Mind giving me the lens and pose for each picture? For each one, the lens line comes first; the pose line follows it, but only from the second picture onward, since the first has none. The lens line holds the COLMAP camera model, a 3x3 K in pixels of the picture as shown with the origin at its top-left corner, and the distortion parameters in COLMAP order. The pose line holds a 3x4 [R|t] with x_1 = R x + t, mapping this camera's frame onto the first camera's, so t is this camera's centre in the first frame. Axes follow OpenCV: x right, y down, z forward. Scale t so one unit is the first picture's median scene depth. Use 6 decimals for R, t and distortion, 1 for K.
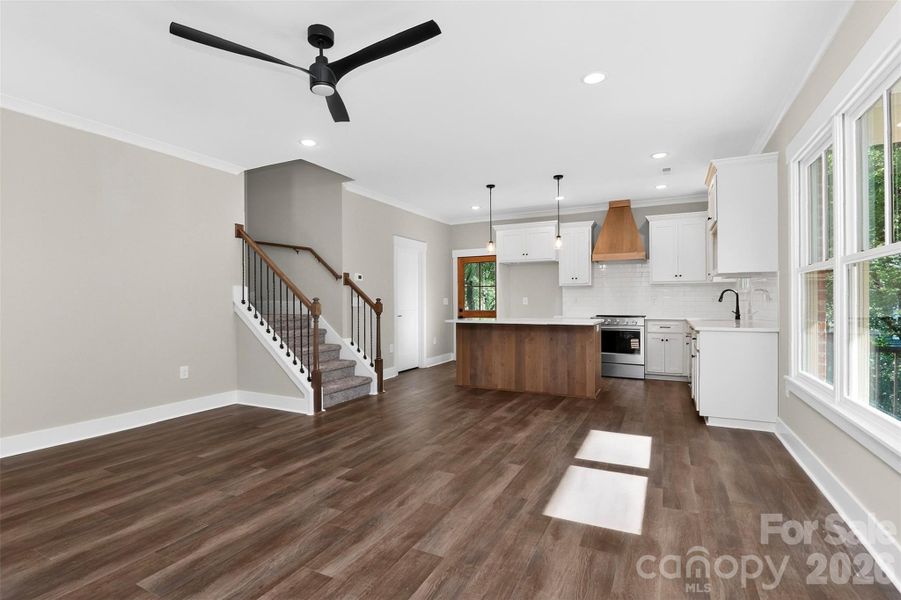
lens RADIAL K [[433.3, 0, 446.5], [0, 433.3, 305.1], [0, 0, 1]] dist [-0.005859, -0.000981]
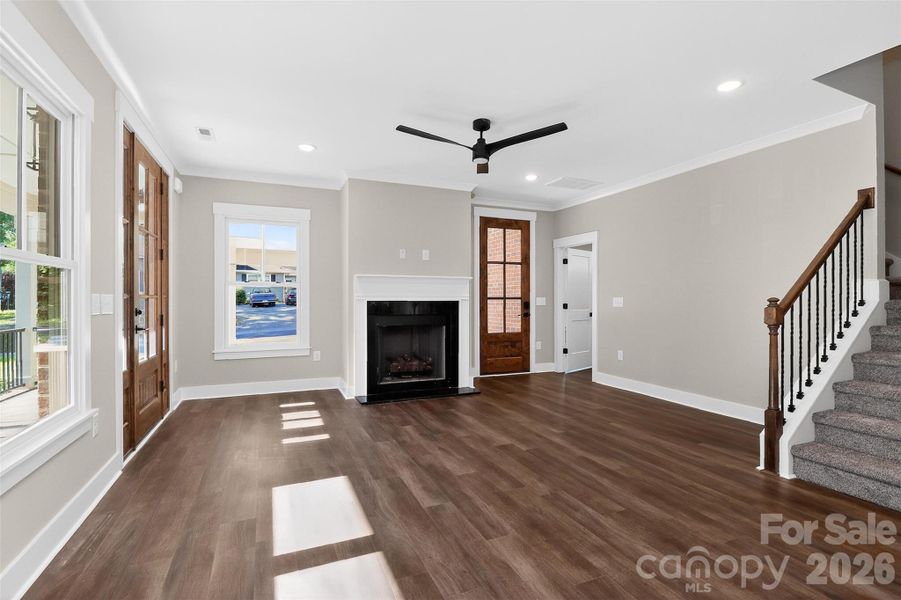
lens RADIAL K [[431.5, 0, 450.5], [0, 431.5, 300.0], [0, 0, 1]] dist [0.000227, 0.000056]
pose [[-0.640222, 0.005083, -0.768173, 0.724684], [-0.003282, 0.999951, 0.009351, -0.025274], [0.768183, 0.008508, -0.640174, 1.469220]]
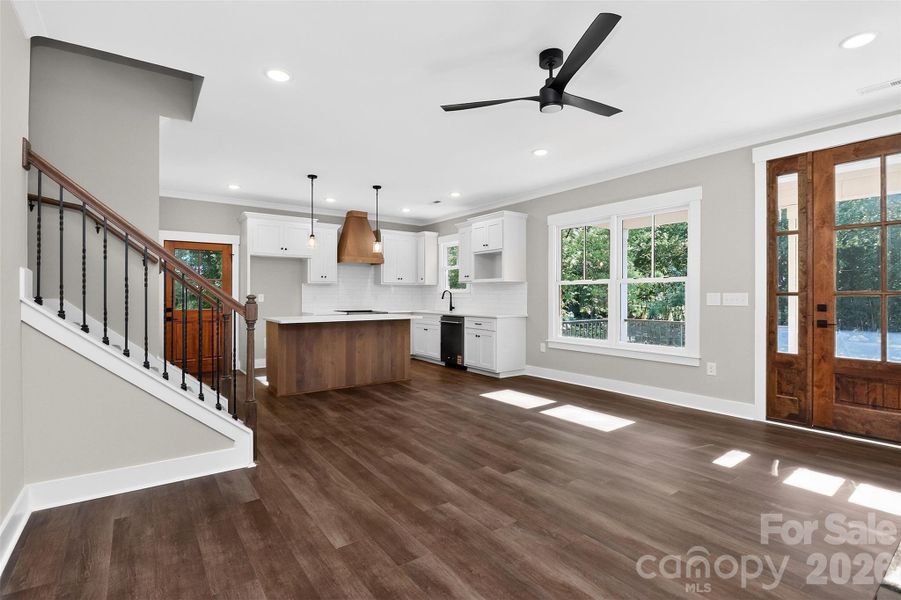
lens RADIAL K [[424.5, 0, 446.7], [0, 424.5, 295.6], [0, 0, 1]] dist [0.000455, -0.000081]
pose [[0.458890, 0.004684, 0.888481, -1.071227], [0.004890, 0.999958, -0.007797, -0.013272], [-0.888479, 0.007922, 0.458848, 0.581460]]
